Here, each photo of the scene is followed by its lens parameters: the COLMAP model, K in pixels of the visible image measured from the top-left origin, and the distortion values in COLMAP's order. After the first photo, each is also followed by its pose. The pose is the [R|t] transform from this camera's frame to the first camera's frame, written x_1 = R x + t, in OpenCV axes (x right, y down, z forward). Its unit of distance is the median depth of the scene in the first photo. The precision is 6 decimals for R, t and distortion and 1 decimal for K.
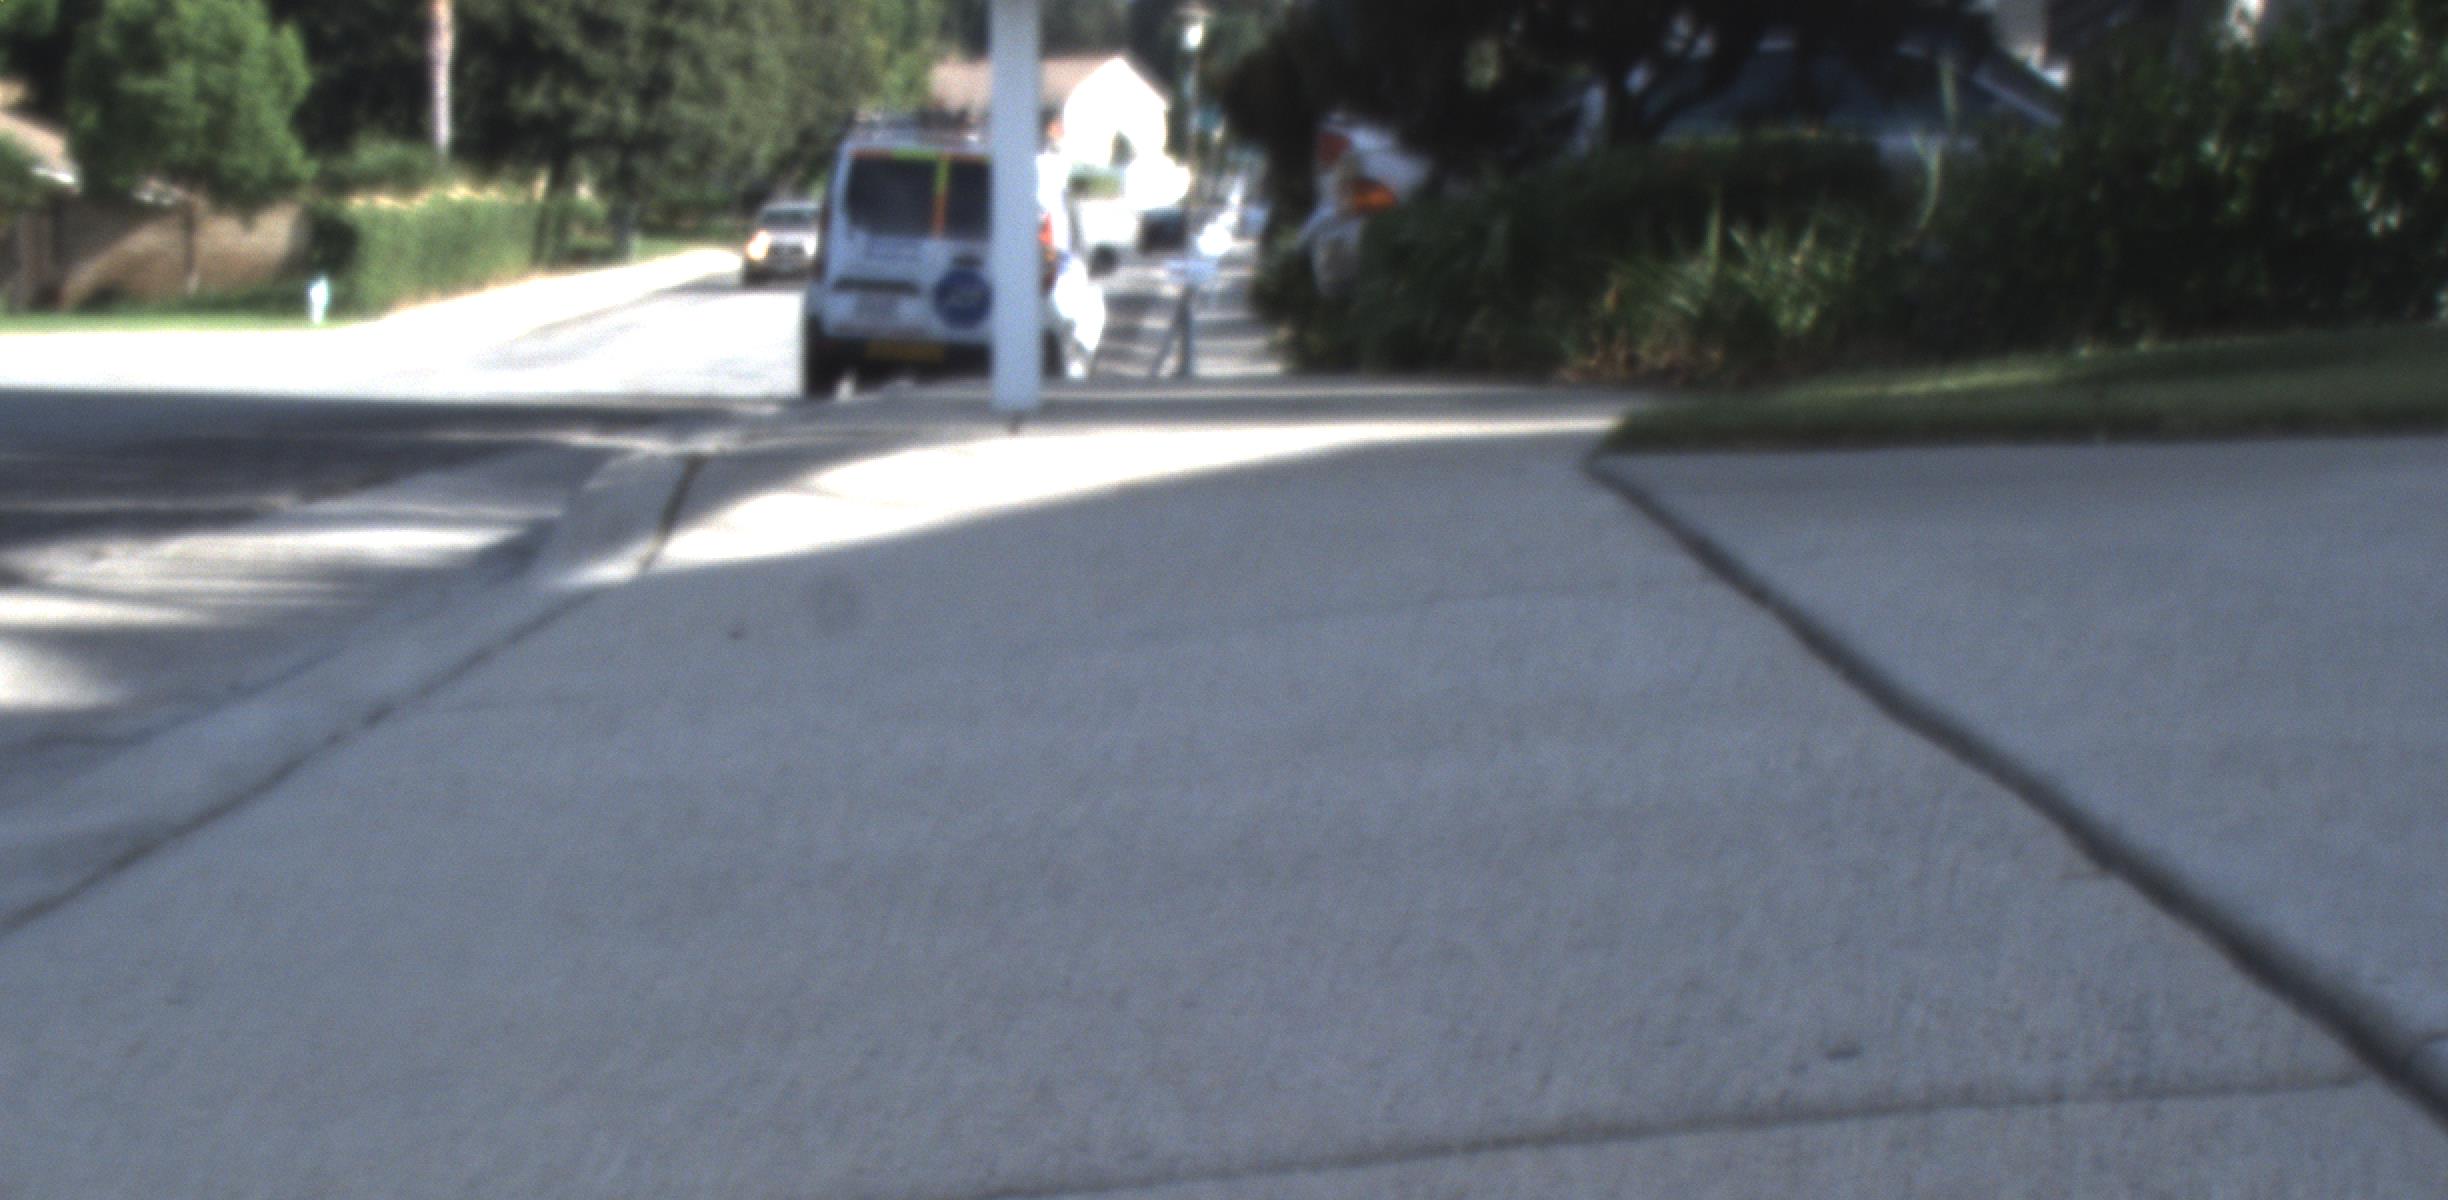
lens RADIAL K [[4887.5, 0, 1299.3], [0, 4887.5, 1017.0], [0, 0, 1]] dist [-0.172938, 0.941893]
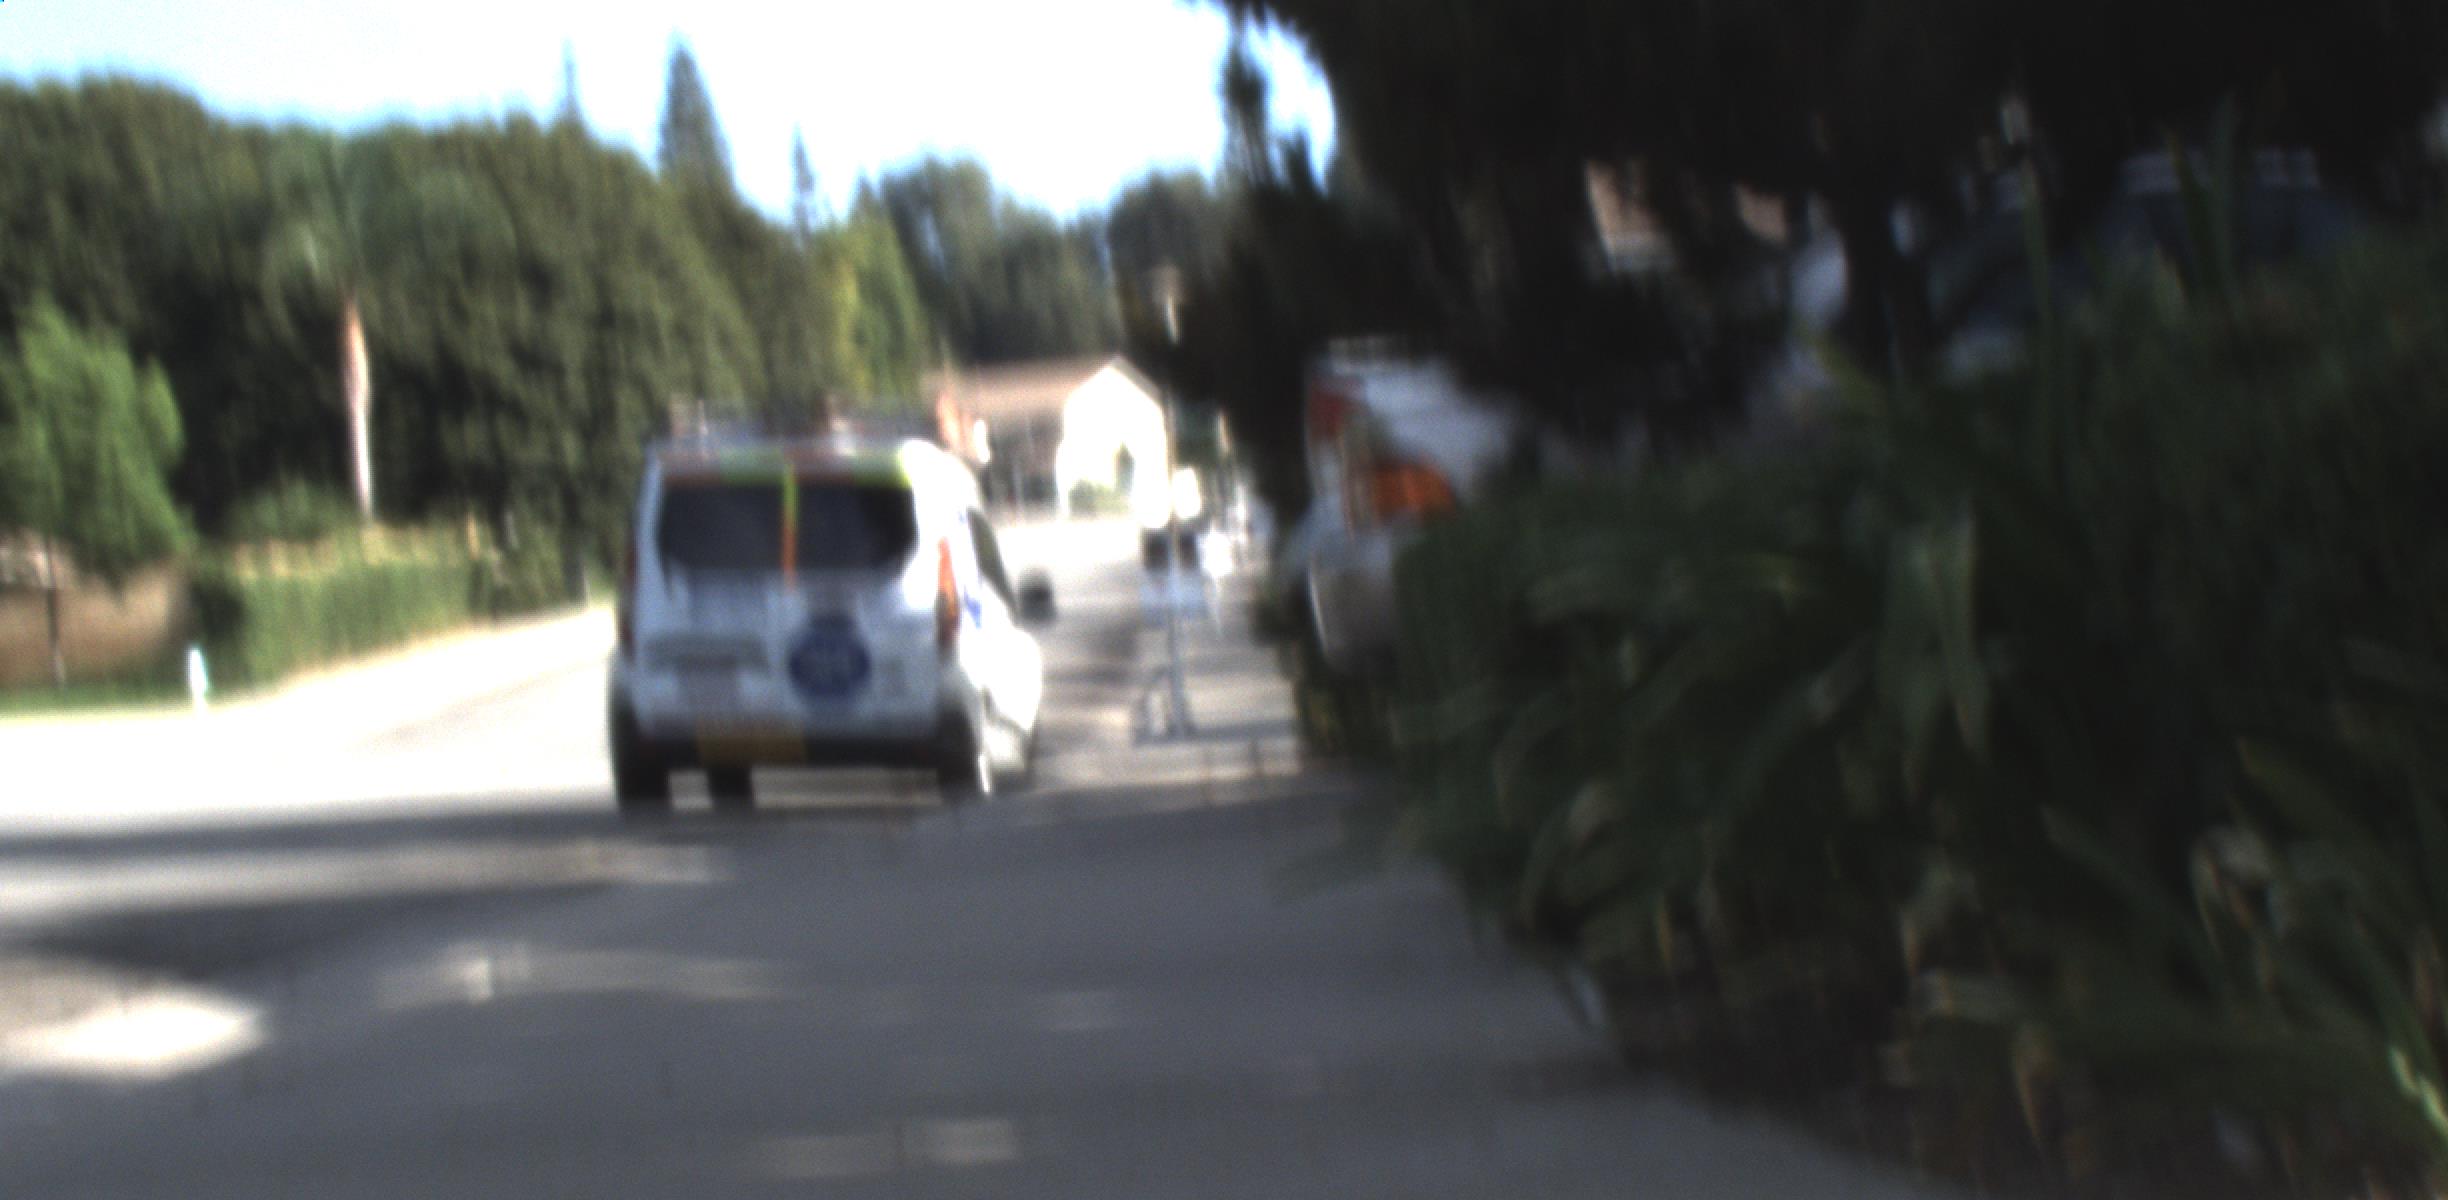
lens RADIAL K [[4887.5, 0, 1299.3], [0, 4887.5, 1017.0], [0, 0, 1]] dist [-0.172938, 0.941893]
pose [[0.998624, -0.051735, -0.008606, 0.001240], [0.051097, 0.996727, -0.062640, -0.020893], [0.011819, 0.062114, 0.997999, 0.126213]]
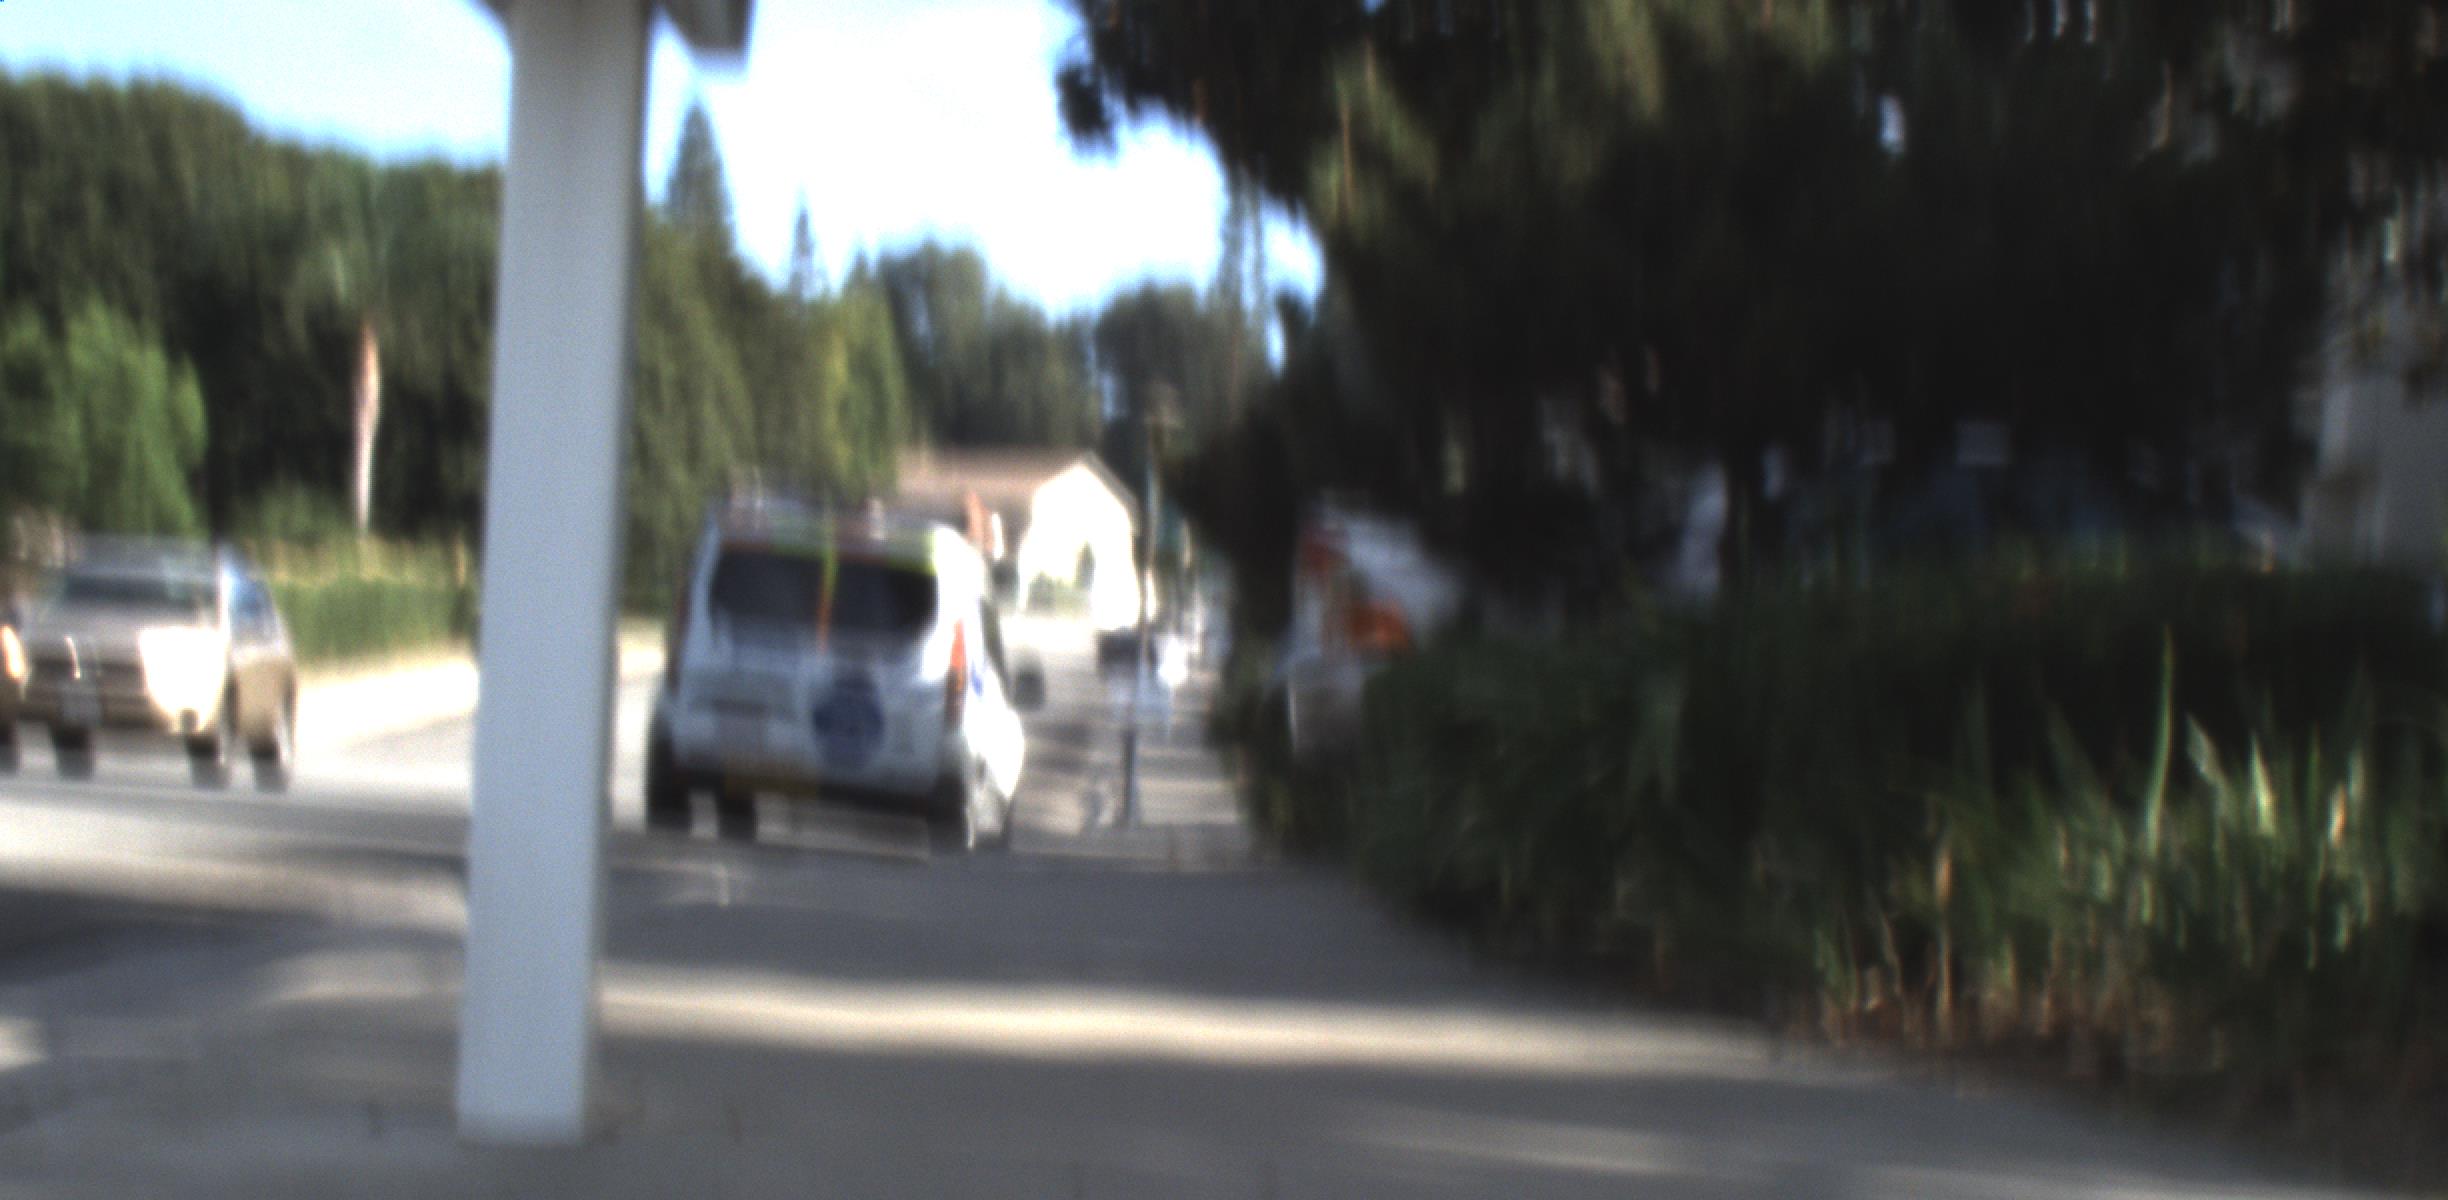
lens RADIAL K [[4887.5, 0, 1299.3], [0, 4887.5, 1017.0], [0, 0, 1]] dist [-0.172938, 0.941893]
pose [[0.998162, 0.059482, 0.011577, -0.000240], [-0.058259, 0.994524, -0.086766, -0.014108], [-0.016675, 0.085932, 0.996161, 0.084379]]
